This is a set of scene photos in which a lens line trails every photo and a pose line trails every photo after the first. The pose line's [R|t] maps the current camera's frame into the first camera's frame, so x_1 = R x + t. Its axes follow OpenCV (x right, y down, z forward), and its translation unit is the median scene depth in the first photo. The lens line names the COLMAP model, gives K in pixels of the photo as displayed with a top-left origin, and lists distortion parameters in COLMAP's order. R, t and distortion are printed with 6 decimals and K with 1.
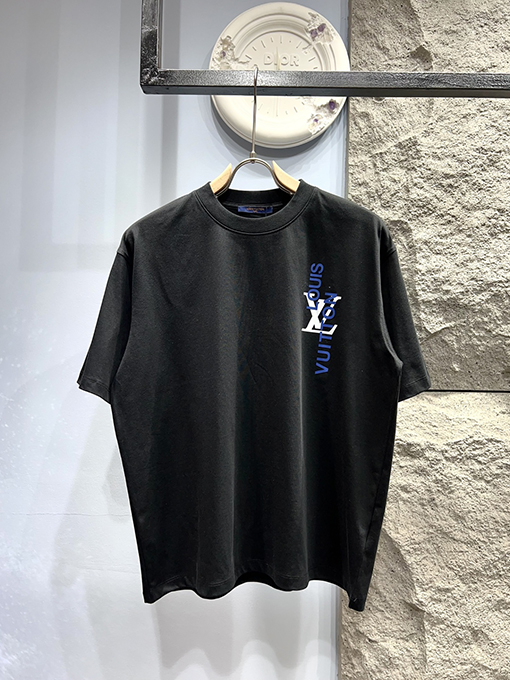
lens RADIAL K [[522.4, 0, 252.8], [0, 522.4, 338.1], [0, 0, 1]] dist [0.030769, -0.047217]
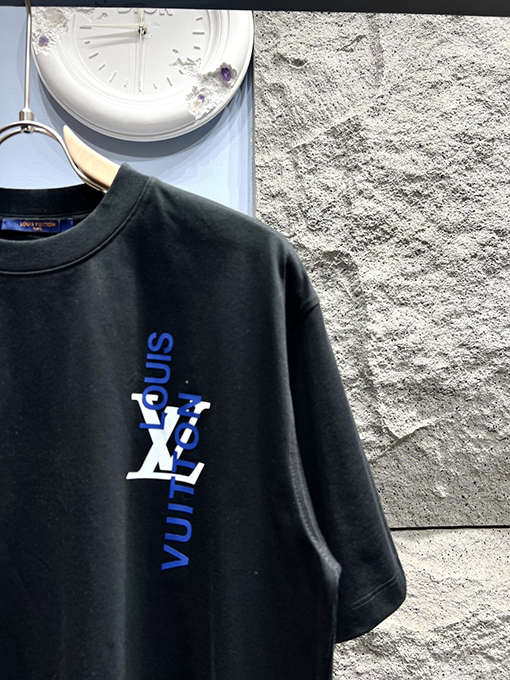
lens RADIAL K [[522.4, 0, 249.3], [0, 522.4, 341.4], [0, 0, 1]] dist [0.030769, -0.047217]
pose [[0.997958, -0.022936, 0.059622, 0.140427], [0.027609, 0.996510, -0.078779, -0.076027], [-0.057607, 0.080264, 0.995108, 0.414594]]
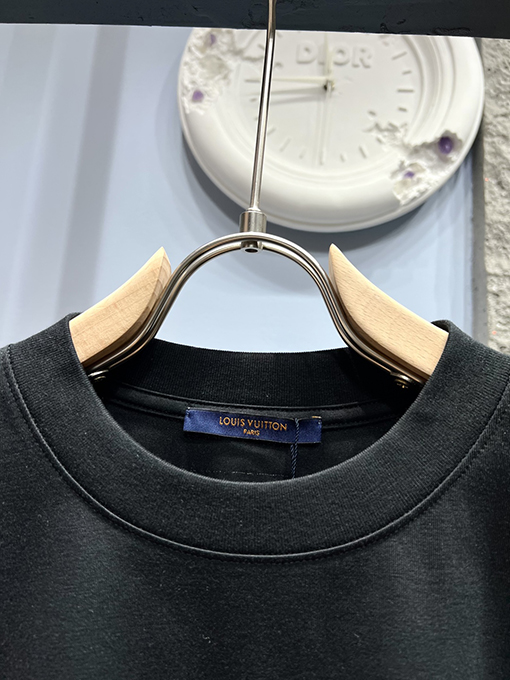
lens RADIAL K [[522.4, 0, 248.9], [0, 522.4, 342.2], [0, 0, 1]] dist [0.030769, -0.047217]
pose [[0.998117, 0.047411, -0.038920, 0.008798], [-0.053693, 0.982082, -0.180641, -0.196816], [0.029658, 0.182391, 0.982779, 0.612664]]
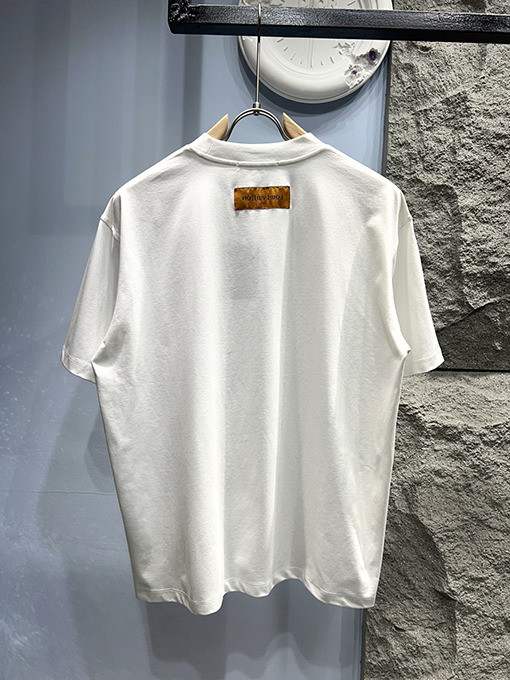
lens RADIAL K [[522.4, 0, 252.7], [0, 522.4, 338.6], [0, 0, 1]] dist [0.030769, -0.047217]
pose [[0.999857, 0.016922, 0.000004, -0.050102], [-0.016899, 0.998484, 0.052385, 0.000943], [0.000882, -0.052377, 0.998627, 0.070672]]
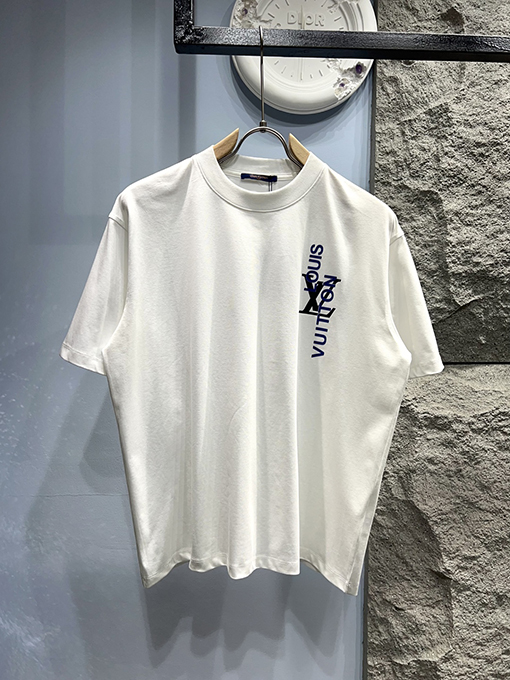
lens RADIAL K [[522.4, 0, 251.6], [0, 522.4, 337.1], [0, 0, 1]] dist [0.030769, -0.047217]
pose [[0.998561, -0.013345, 0.051947, -0.106048], [0.010498, 0.998448, 0.054688, -0.008892], [-0.052596, -0.054064, 0.997151, 0.027843]]
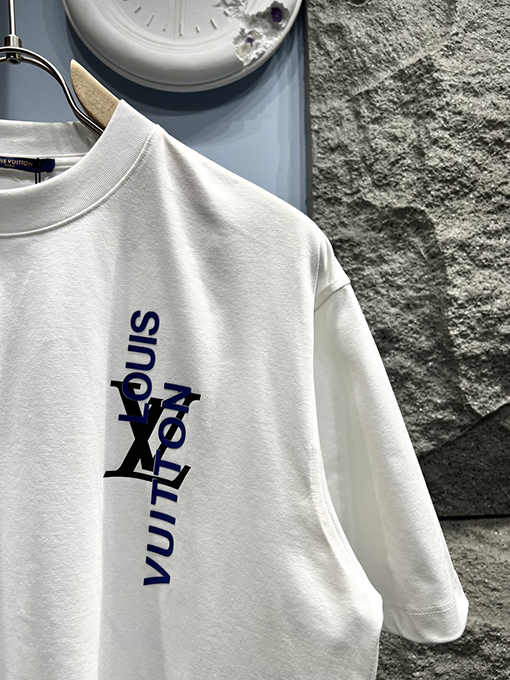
lens RADIAL K [[522.4, 0, 245.2], [0, 522.4, 340.8], [0, 0, 1]] dist [0.030769, -0.047217]
pose [[0.998001, -0.035998, 0.051946, 0.078754], [0.039117, 0.997412, -0.060318, -0.062583], [-0.049640, 0.062230, 0.996827, 0.480994]]
